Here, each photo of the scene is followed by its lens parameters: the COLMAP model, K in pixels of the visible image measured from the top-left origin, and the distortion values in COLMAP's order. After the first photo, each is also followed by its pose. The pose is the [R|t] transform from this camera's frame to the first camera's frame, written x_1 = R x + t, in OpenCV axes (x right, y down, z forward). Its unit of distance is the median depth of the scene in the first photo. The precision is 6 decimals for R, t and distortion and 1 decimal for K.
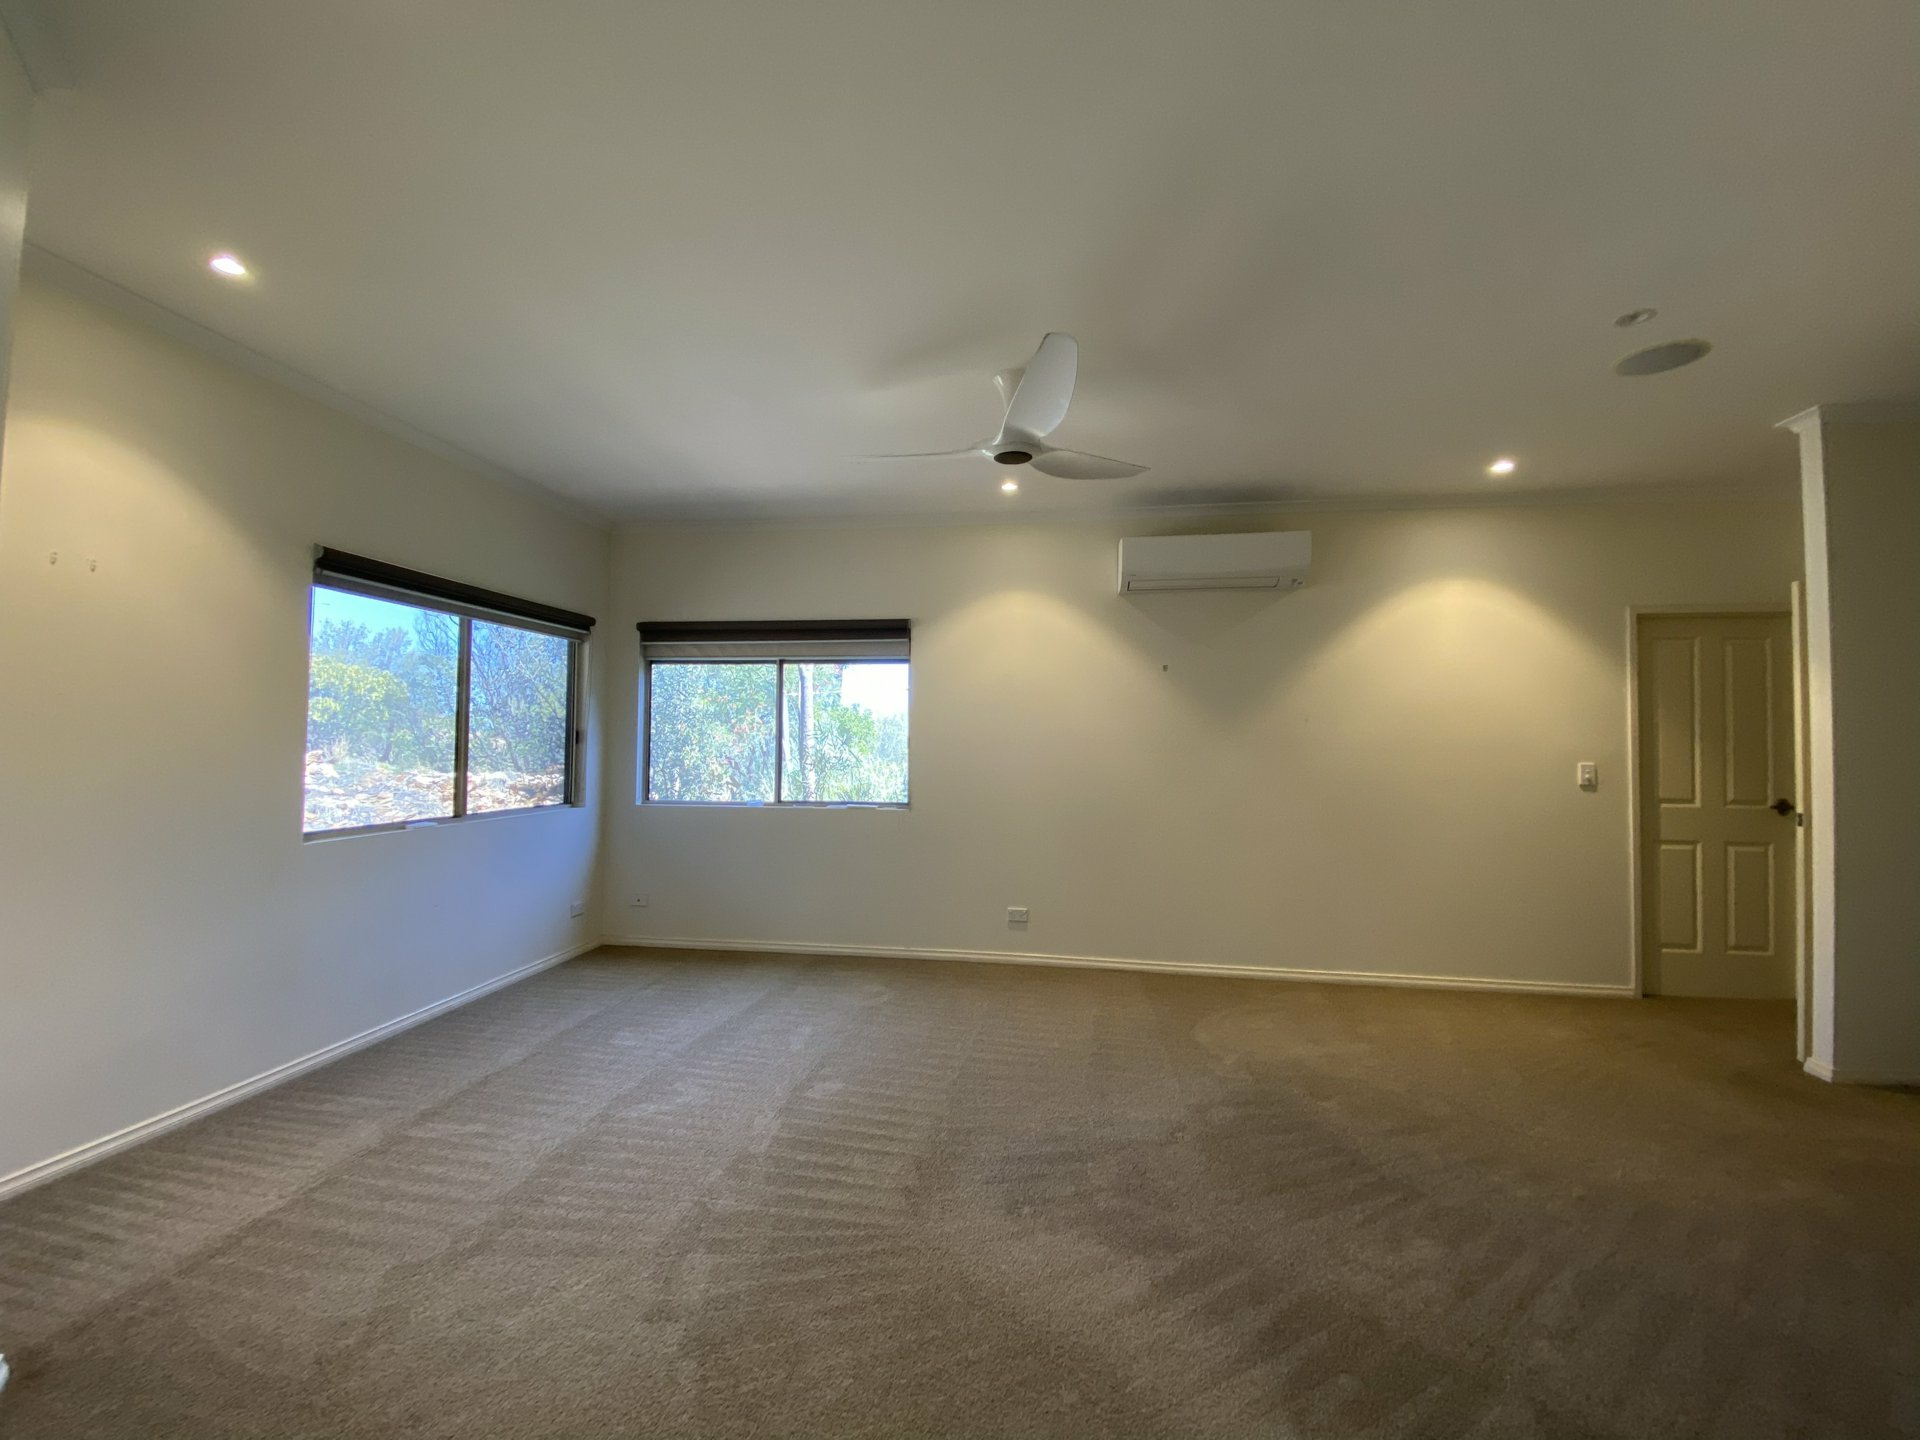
lens RADIAL K [[776.7, 0, 963.0], [0, 776.7, 721.3], [0, 0, 1]] dist [-0.019734, -0.002215]
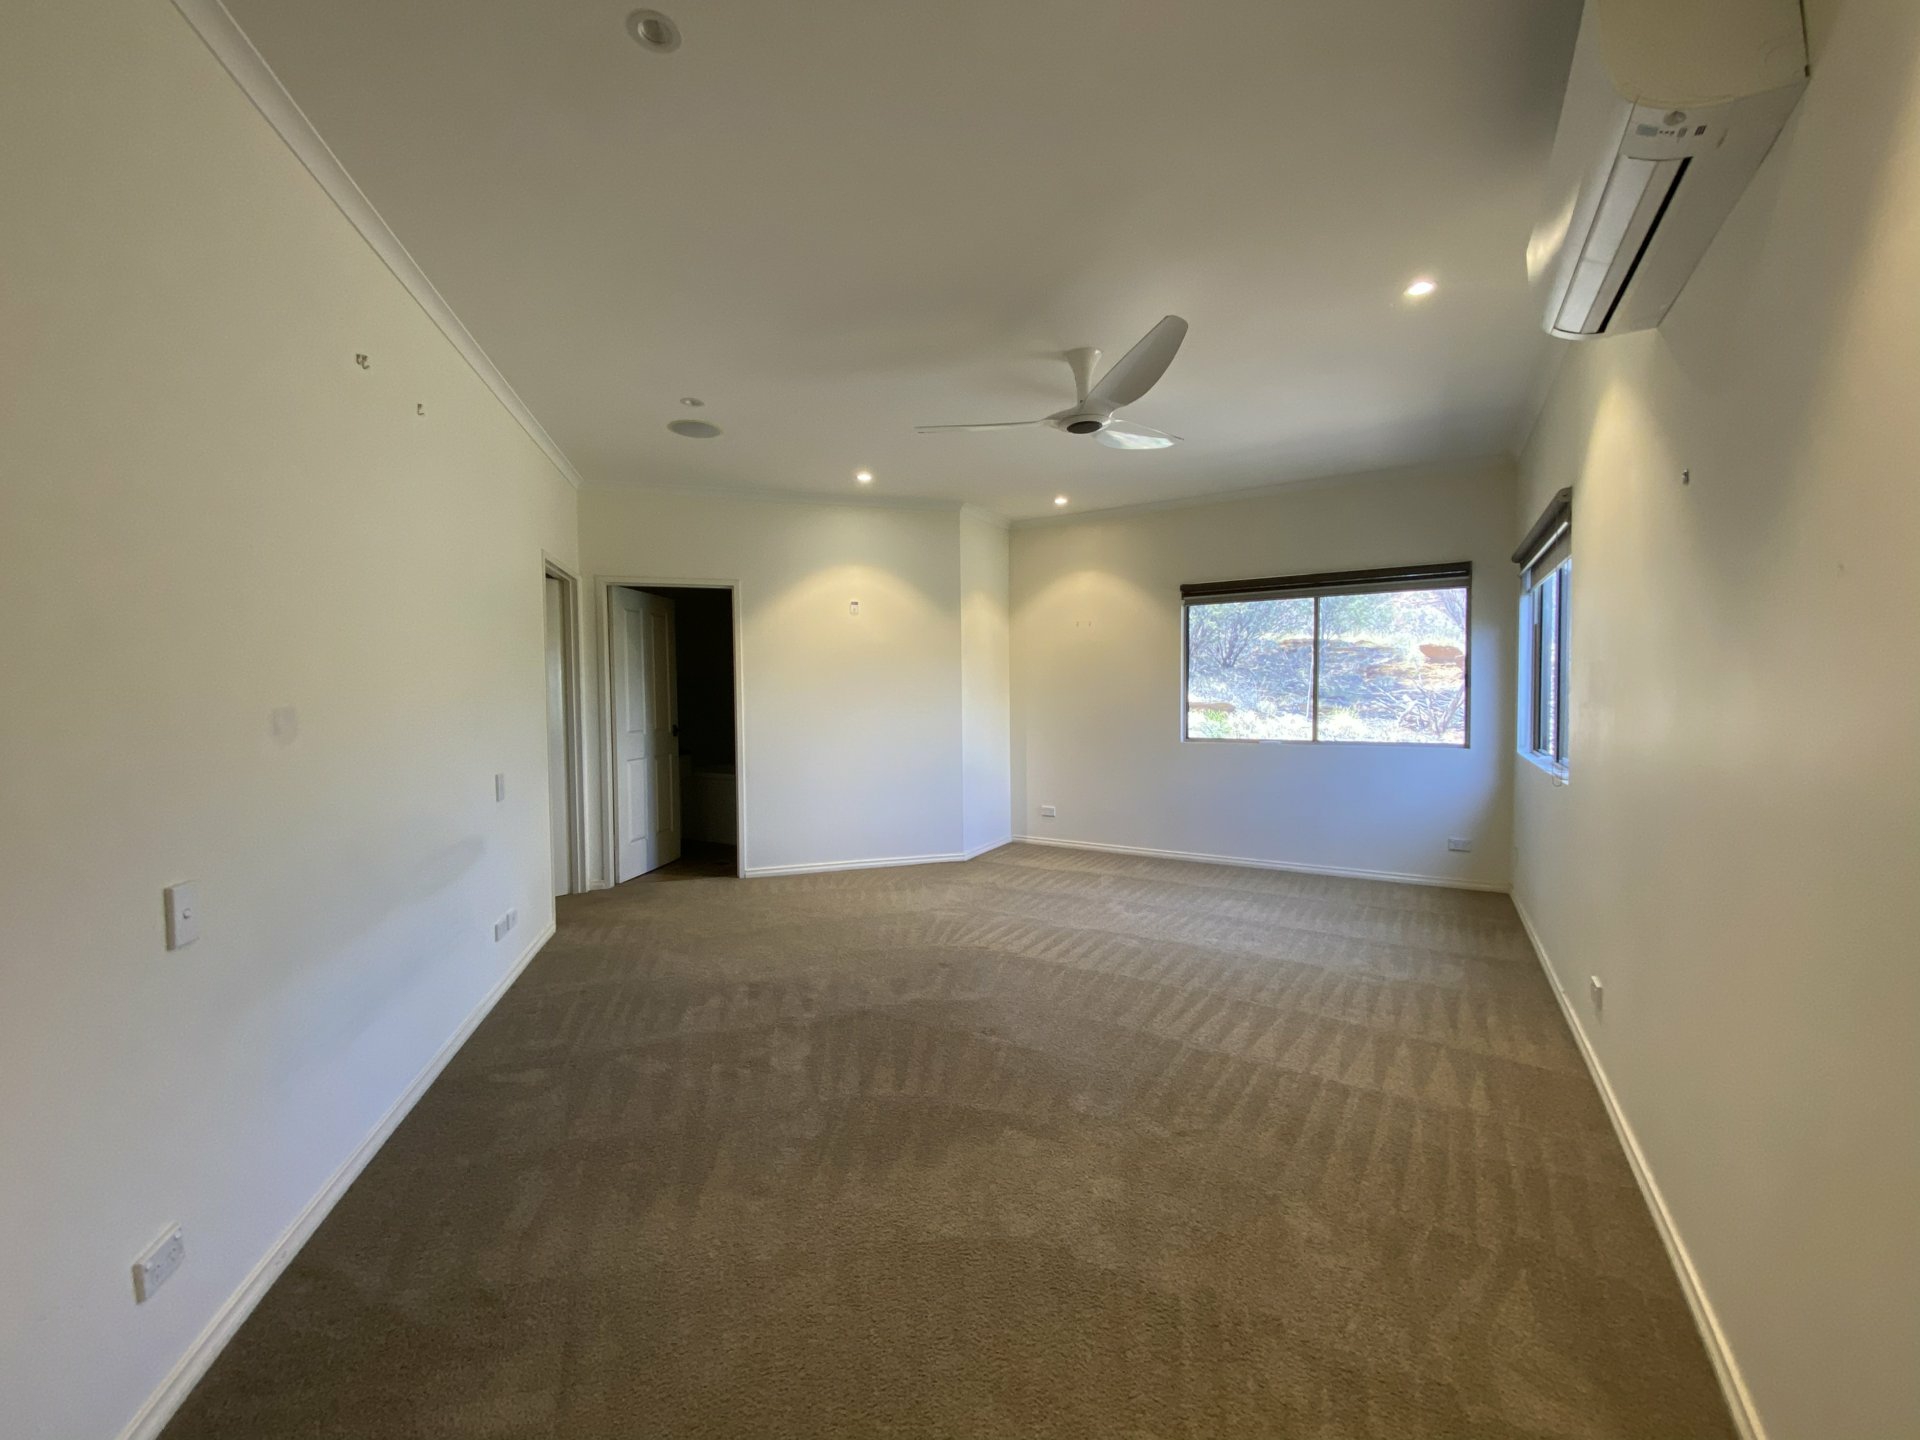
lens RADIAL K [[776.7, 0, 962.5], [0, 776.7, 718.6], [0, 0, 1]] dist [-0.019734, -0.002215]
pose [[-0.368453, 0.034920, -0.928990, 1.270950], [0.030090, 0.999219, 0.025625, 0.035543], [0.929159, -0.018512, -0.369216, 1.314999]]
